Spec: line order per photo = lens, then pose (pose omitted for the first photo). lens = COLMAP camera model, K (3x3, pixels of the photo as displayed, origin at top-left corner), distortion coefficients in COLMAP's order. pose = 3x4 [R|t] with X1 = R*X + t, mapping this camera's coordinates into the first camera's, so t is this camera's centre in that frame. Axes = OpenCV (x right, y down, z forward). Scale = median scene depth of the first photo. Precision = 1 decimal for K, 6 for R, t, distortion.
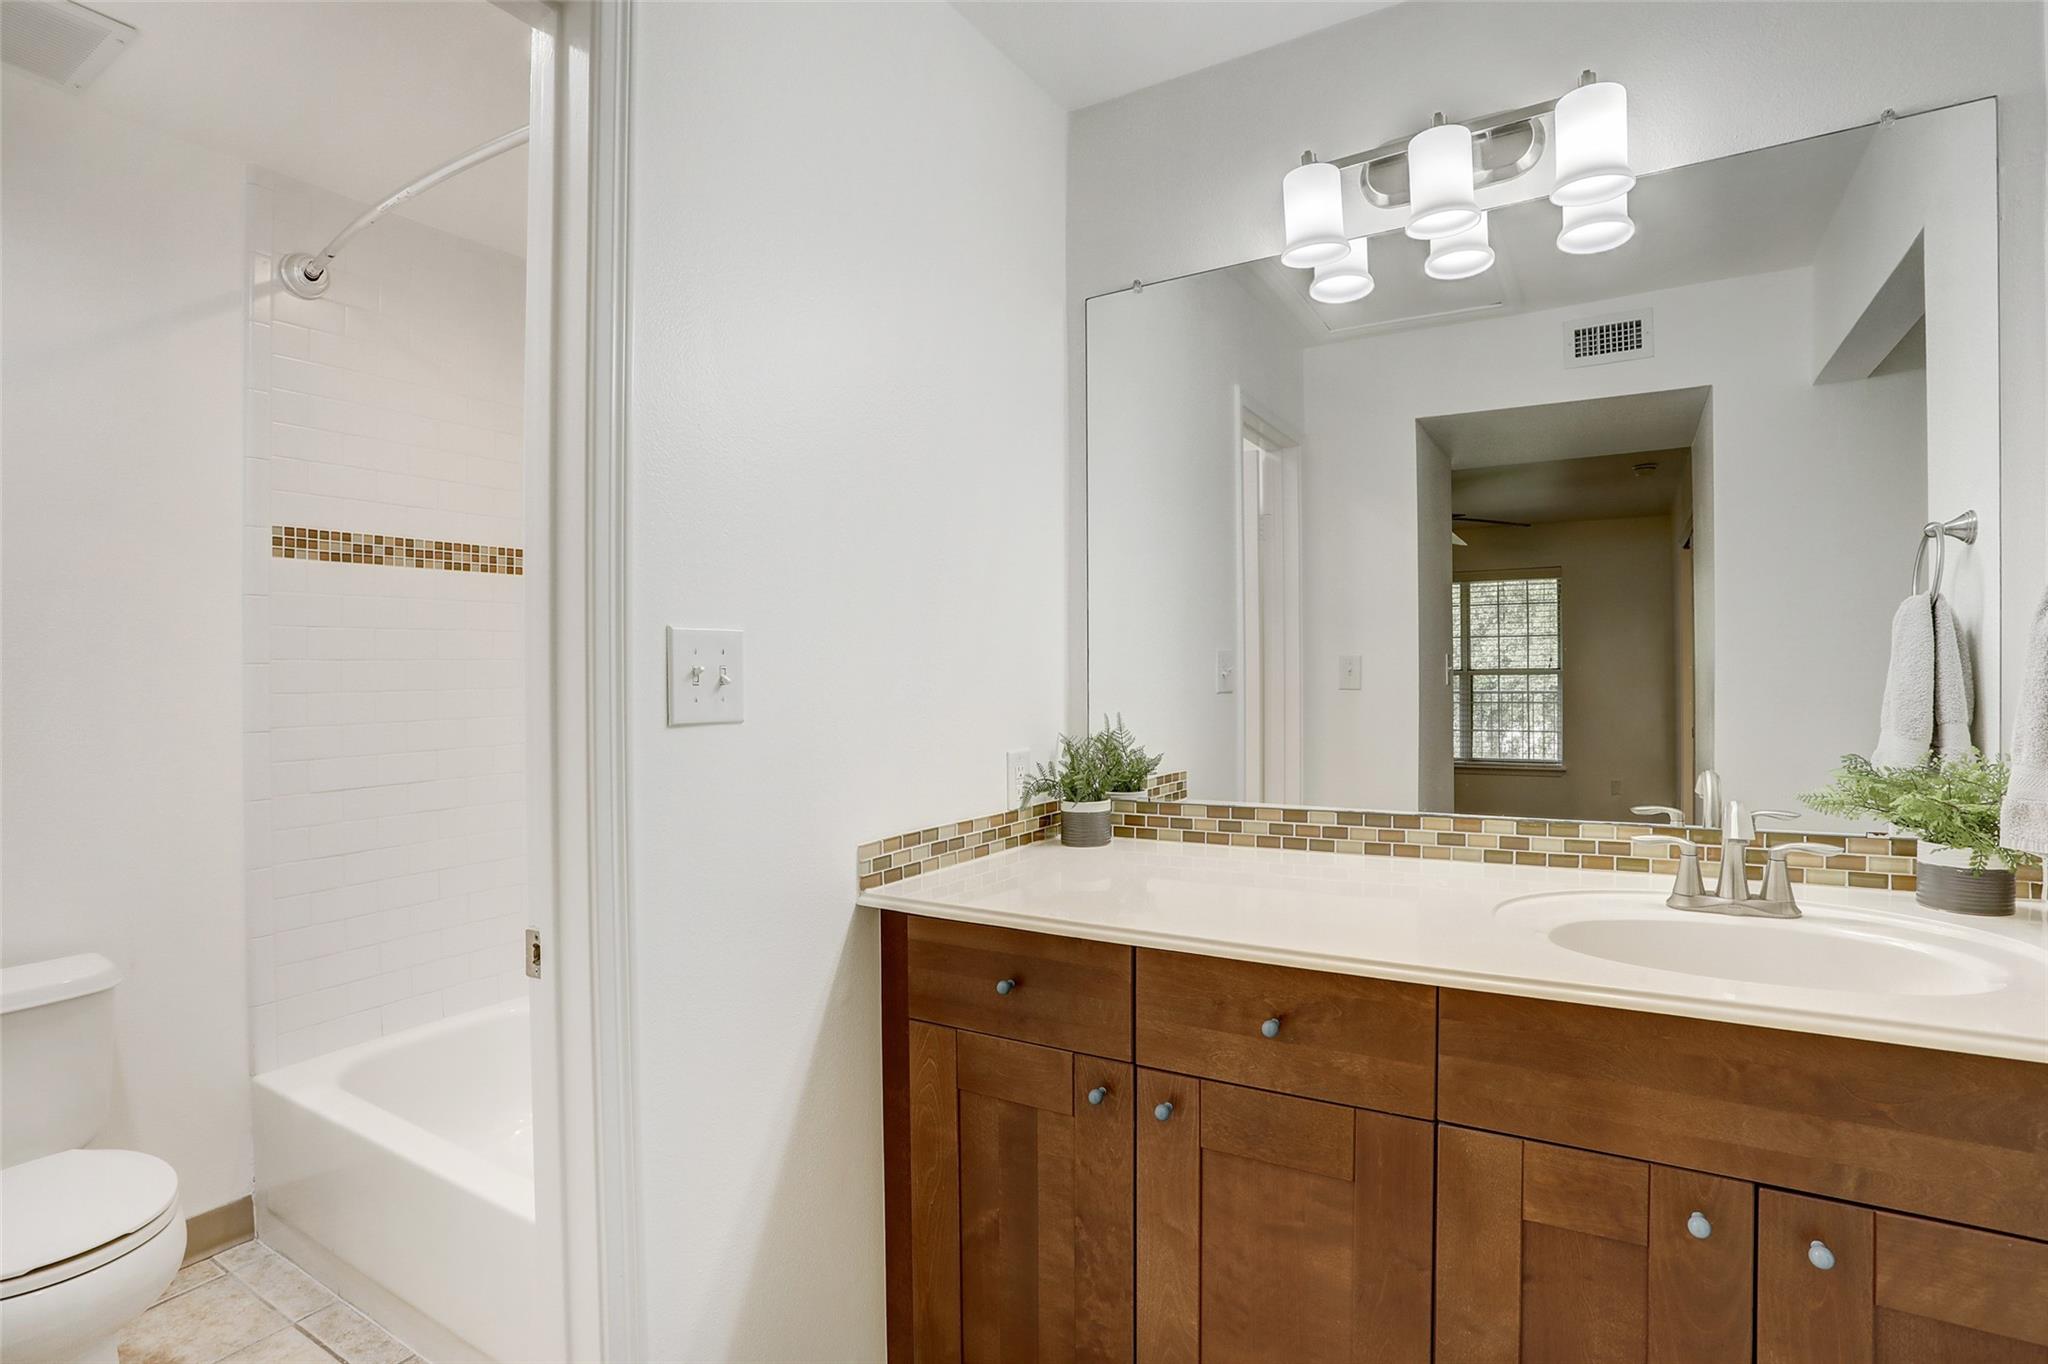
lens RADIAL K [[1017.5, 0, 996.9], [0, 1017.5, 703.7], [0, 0, 1]] dist [-0.063154, 0.019626]
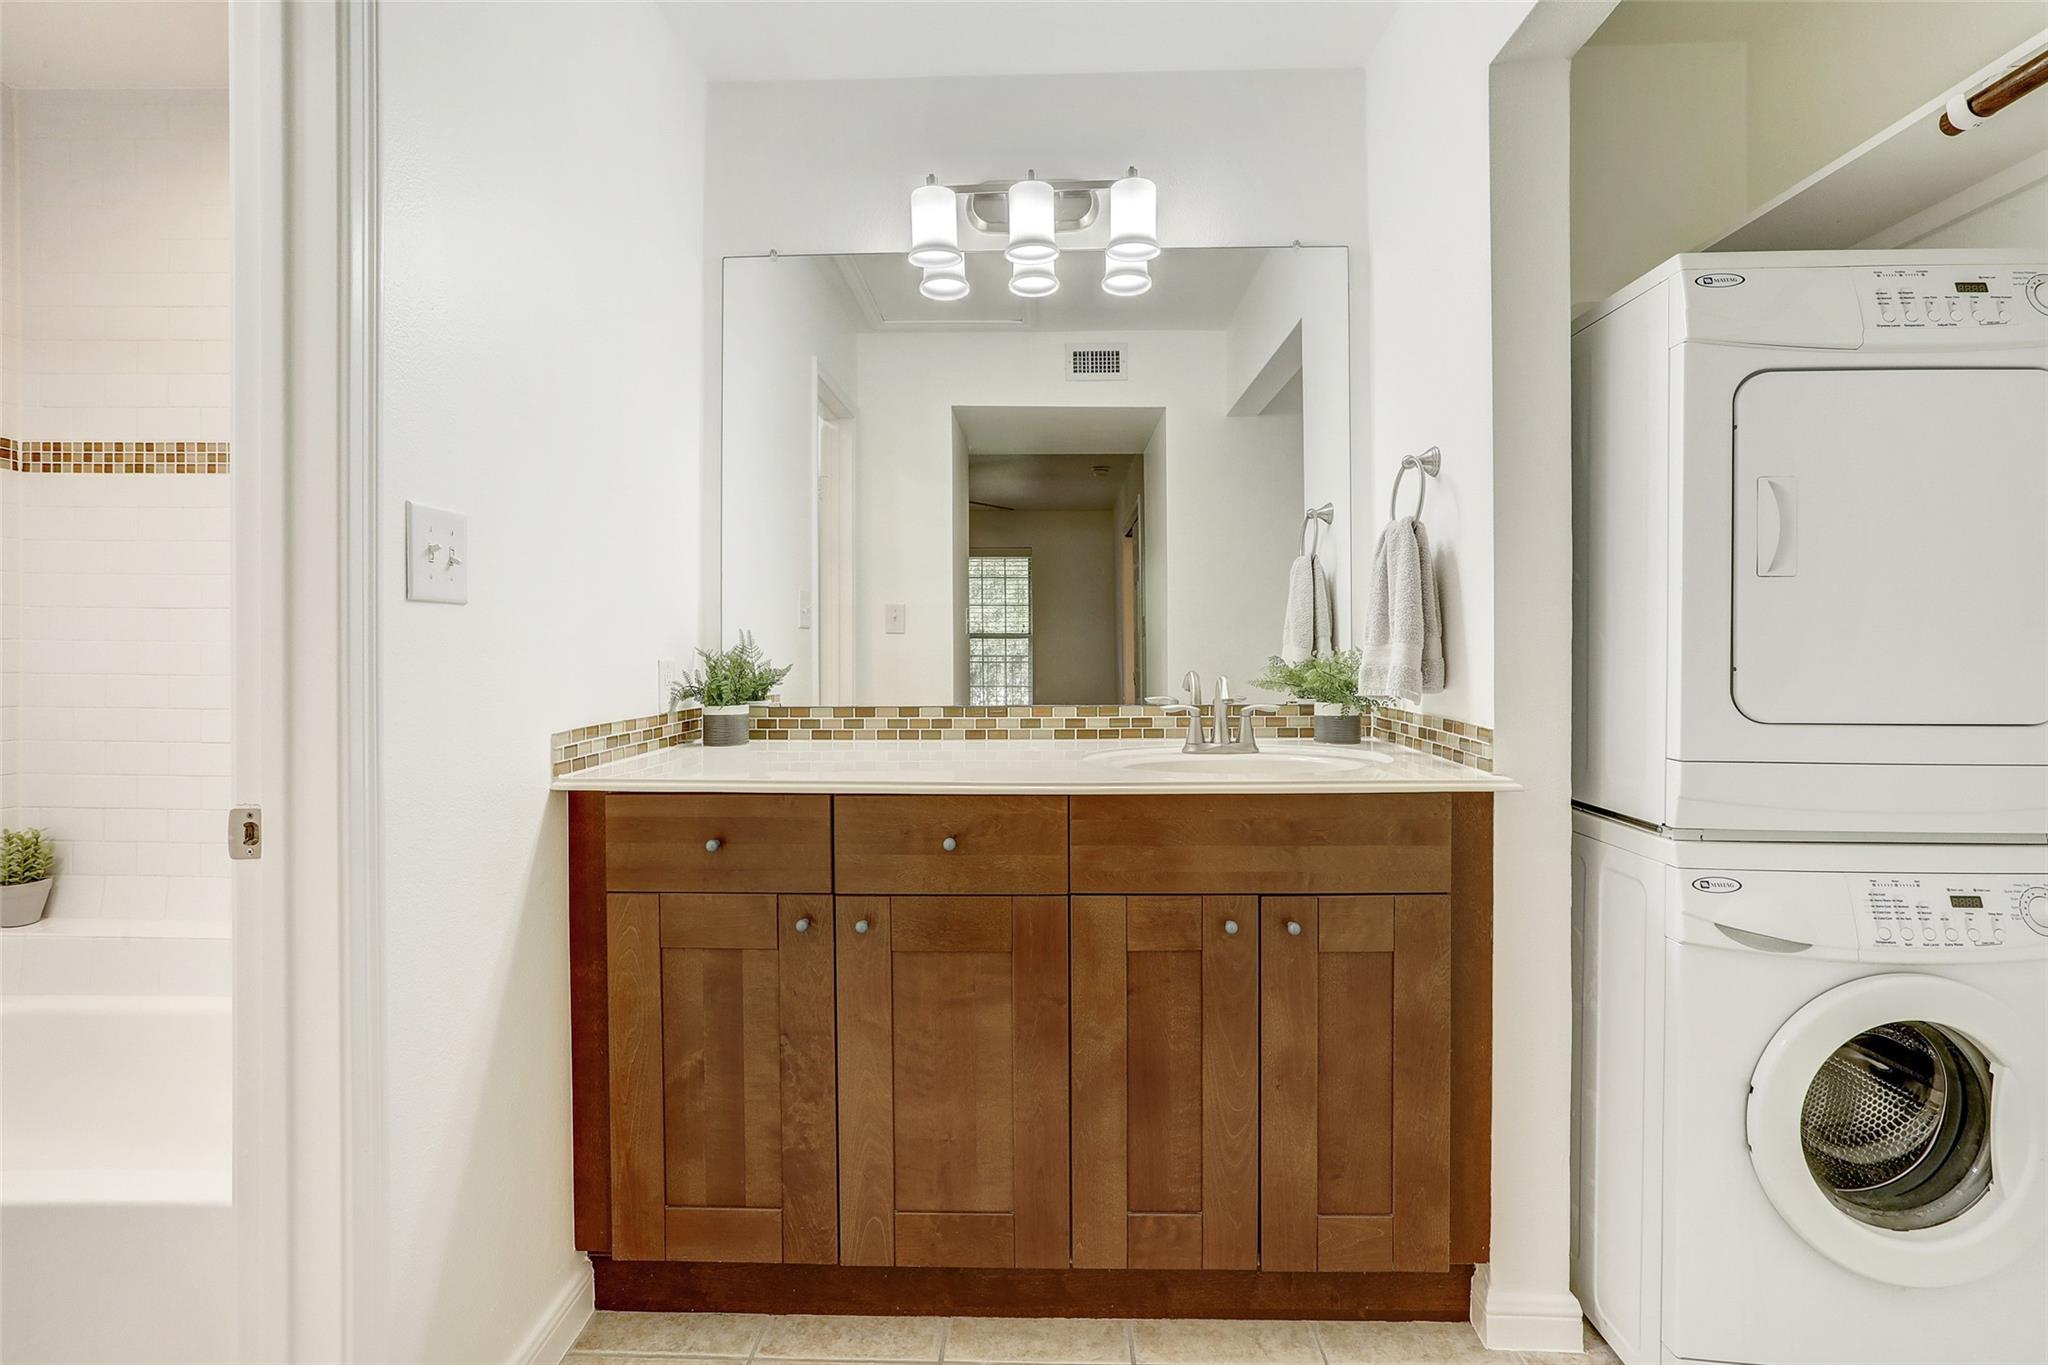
lens RADIAL K [[1017.5, 0, 1017.0], [0, 1017.5, 667.9], [0, 0, 1]] dist [-0.063154, 0.019626]
pose [[0.862108, 0.005972, 0.506690, -0.253468], [0.000965, 0.999909, -0.013426, 0.087878], [-0.506724, 0.012064, 0.862024, -0.143122]]
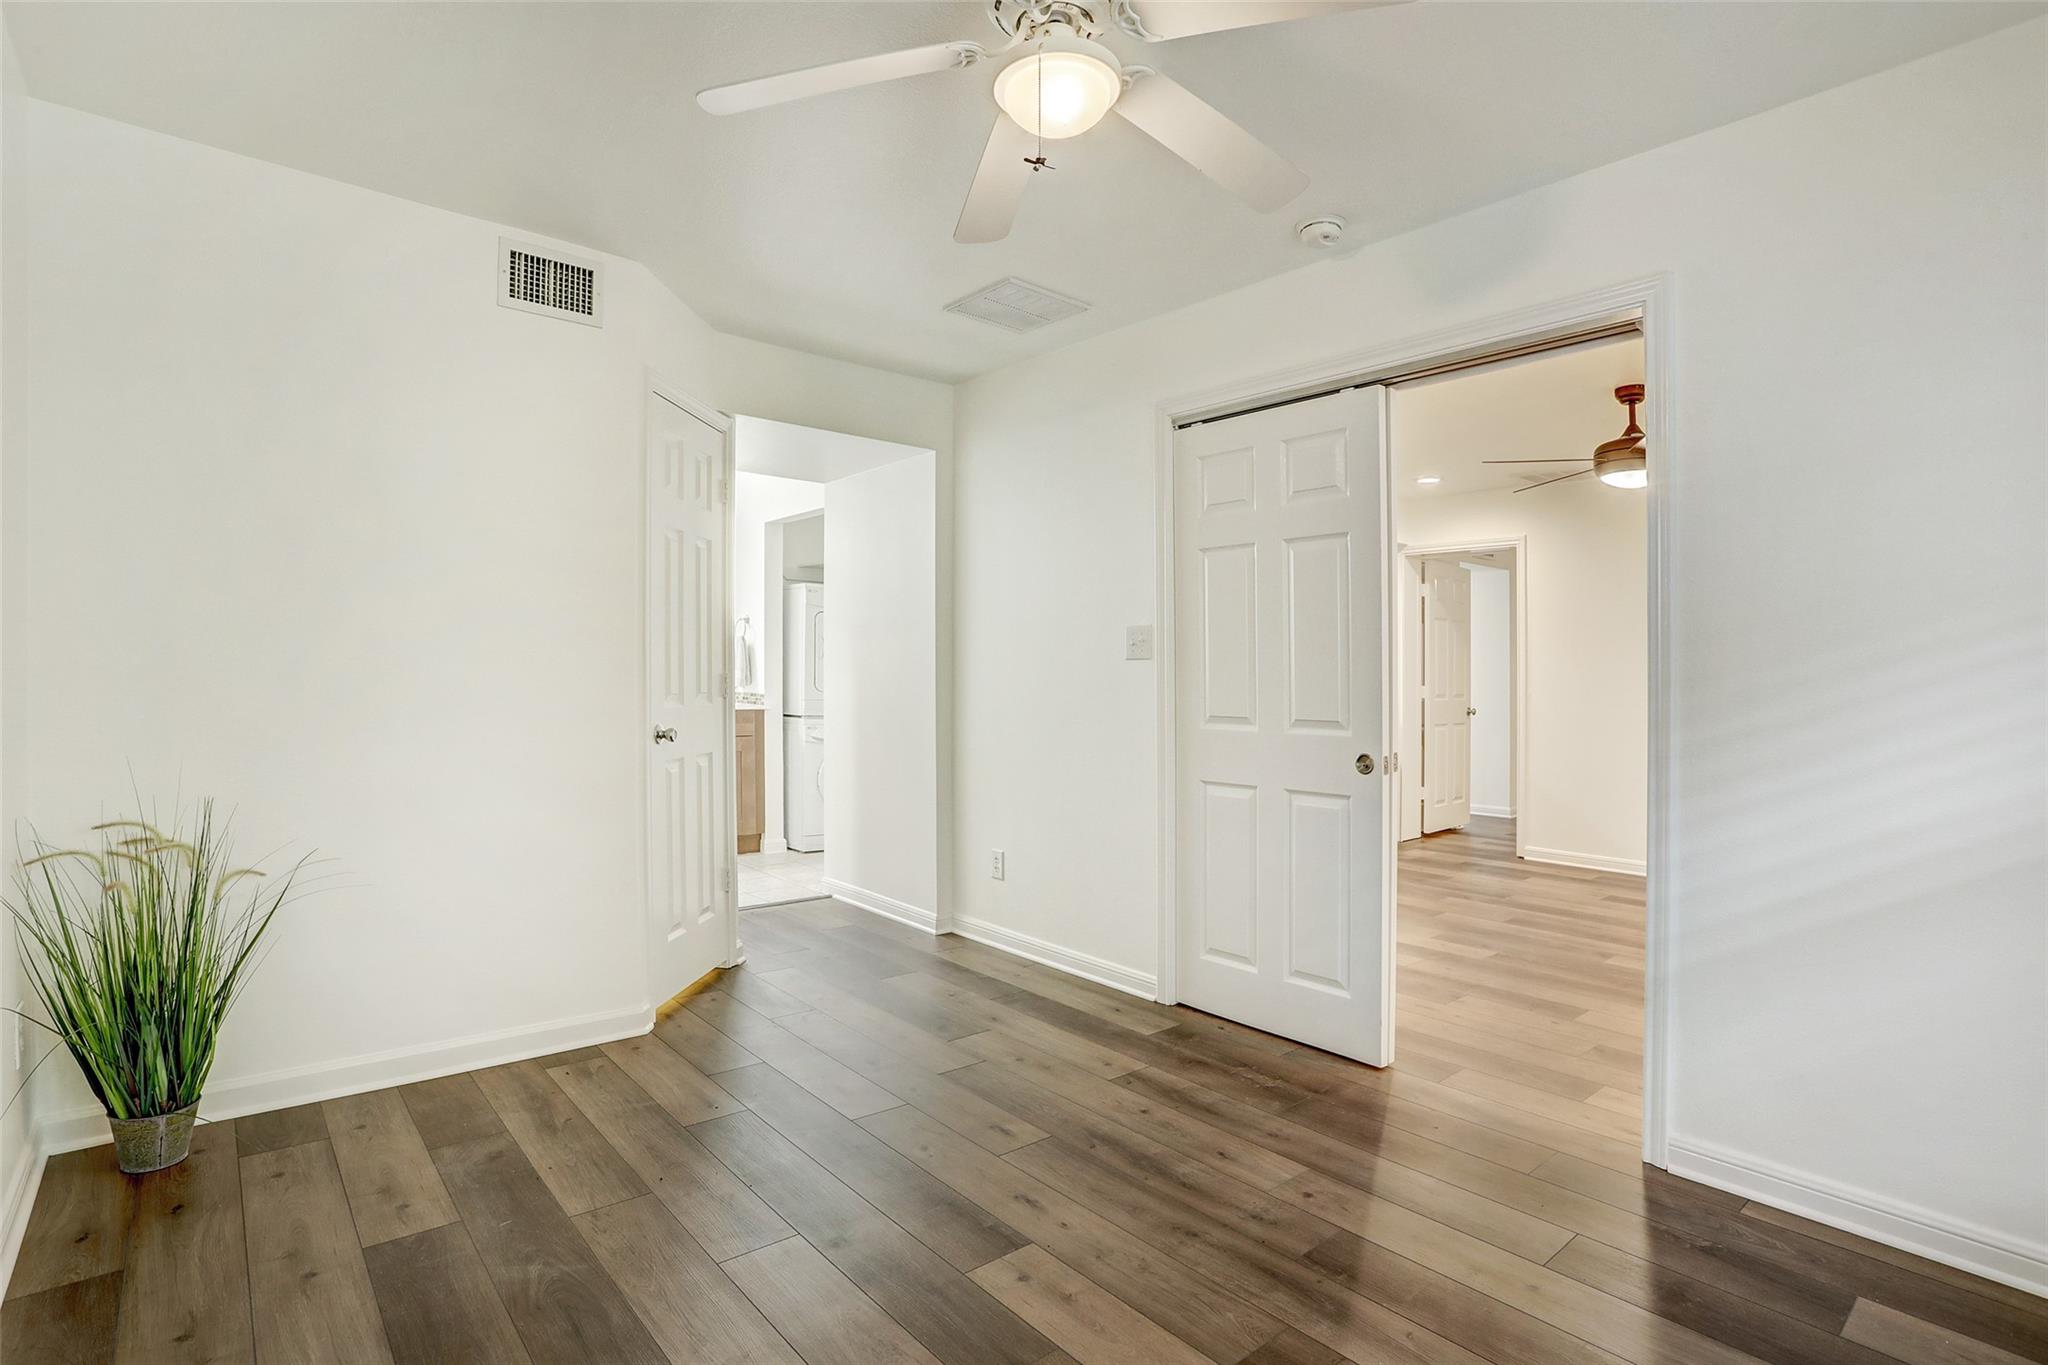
lens RADIAL K [[1017.5, 0, 1027.7], [0, 1017.5, 680.7], [0, 0, 1]] dist [-0.063154, 0.019626]
pose [[0.315613, -0.006607, 0.948865, -3.077628], [-0.000689, 0.999974, 0.007192, 0.047742], [-0.948888, -0.002924, 0.315601, -1.944575]]
